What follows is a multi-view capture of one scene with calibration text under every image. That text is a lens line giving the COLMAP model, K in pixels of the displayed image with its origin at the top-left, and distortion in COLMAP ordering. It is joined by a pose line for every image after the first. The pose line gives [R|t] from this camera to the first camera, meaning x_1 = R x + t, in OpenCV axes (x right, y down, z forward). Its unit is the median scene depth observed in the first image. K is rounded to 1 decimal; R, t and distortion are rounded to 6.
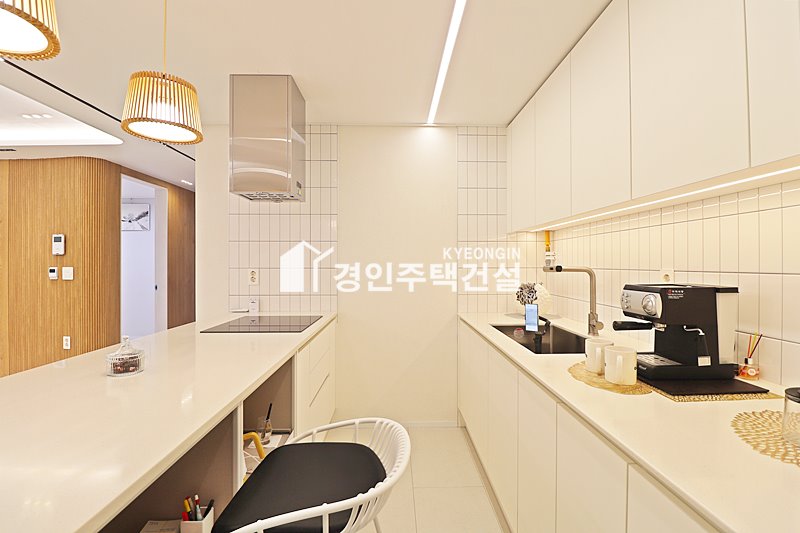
lens RADIAL K [[366.2, 0, 409.2], [0, 366.2, 261.2], [0, 0, 1]] dist [-0.012835, -0.006901]
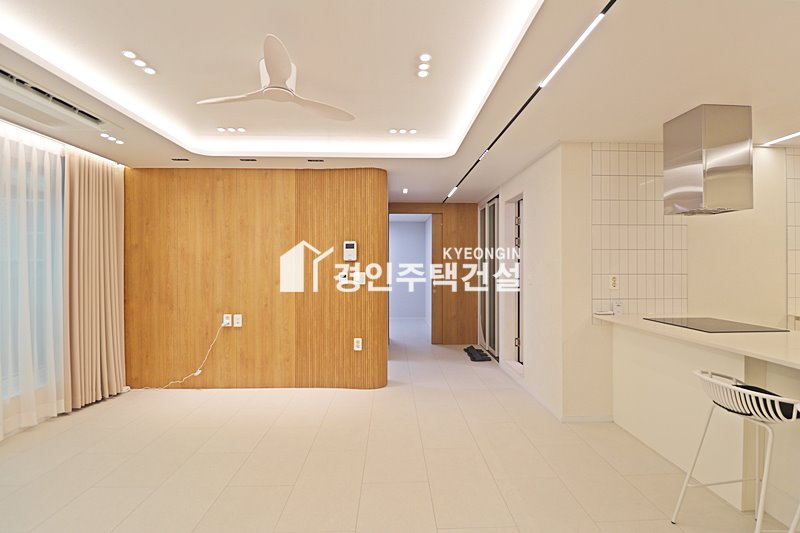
lens RADIAL K [[366.2, 0, 402.6], [0, 366.2, 263.3], [0, 0, 1]] dist [-0.012835, -0.006901]
pose [[0.999991, 0.003531, 0.002320, -1.266253], [-0.003515, 0.999972, -0.006629, -0.005575], [-0.002343, 0.006621, 0.999975, -0.110953]]
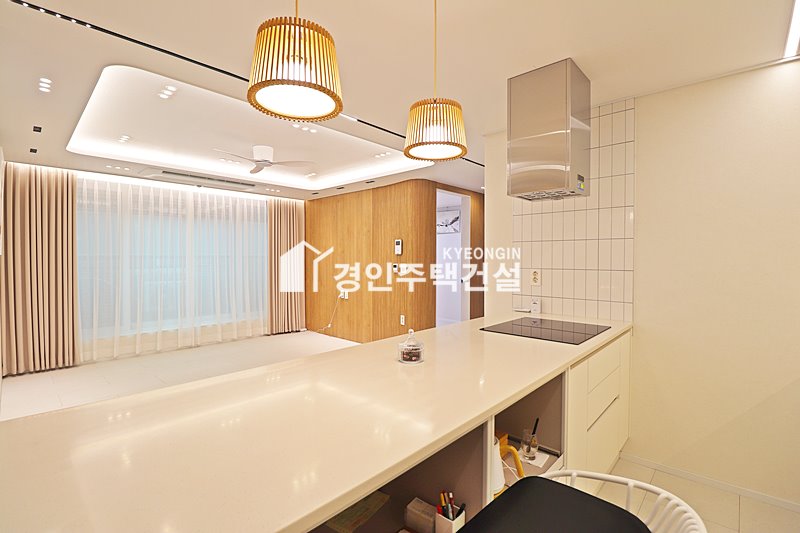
lens RADIAL K [[366.2, 0, 406.4], [0, 366.2, 262.7], [0, 0, 1]] dist [-0.012835, -0.006901]
pose [[0.711376, 0.012129, -0.702707, 0.022504], [0.000071, 0.999850, 0.017330, -0.016874], [0.702812, -0.012378, 0.711268, 0.062861]]
